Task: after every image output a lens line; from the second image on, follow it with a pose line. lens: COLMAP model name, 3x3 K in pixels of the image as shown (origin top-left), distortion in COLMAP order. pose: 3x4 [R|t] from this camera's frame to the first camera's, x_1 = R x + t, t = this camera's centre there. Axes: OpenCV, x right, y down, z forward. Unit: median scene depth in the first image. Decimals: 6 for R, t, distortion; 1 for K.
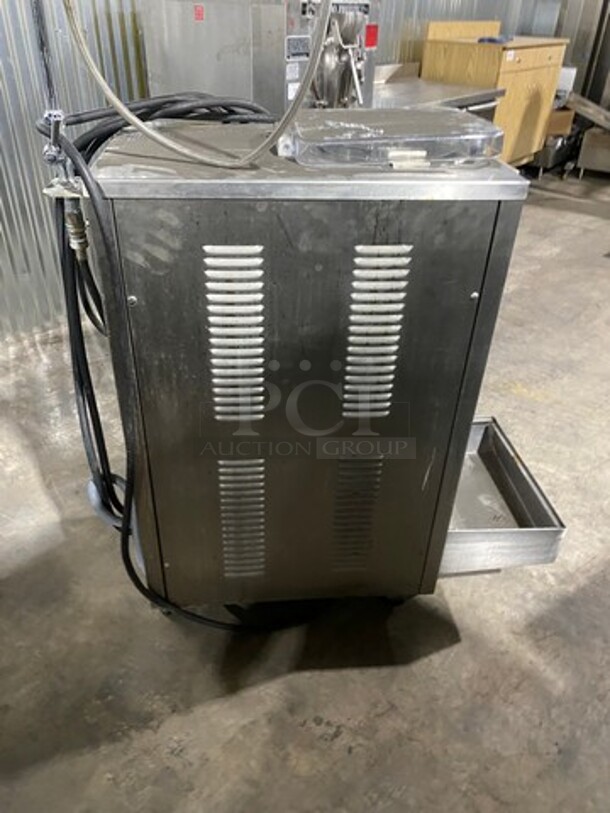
lens RADIAL K [[617.9, 0, 303.2], [0, 617.9, 406.0], [0, 0, 1]] dist [-0.003063, -0.001566]
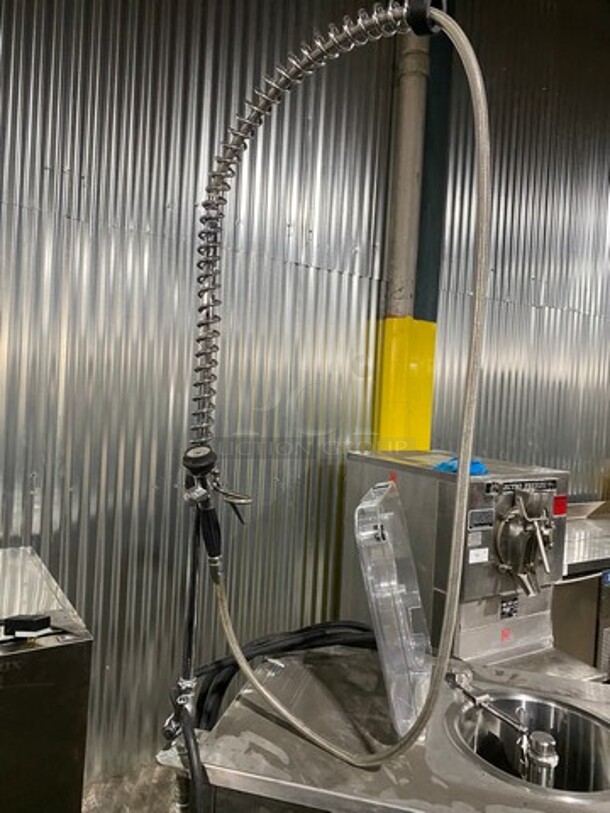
lens RADIAL K [[617.9, 0, 304.3], [0, 617.9, 405.3], [0, 0, 1]] dist [-0.003063, -0.001566]
pose [[0.944165, 0.032146, -0.327902, 0.044043], [-0.203682, 0.839217, -0.504211, -0.149209], [0.258972, 0.542846, 0.798907, -0.015105]]
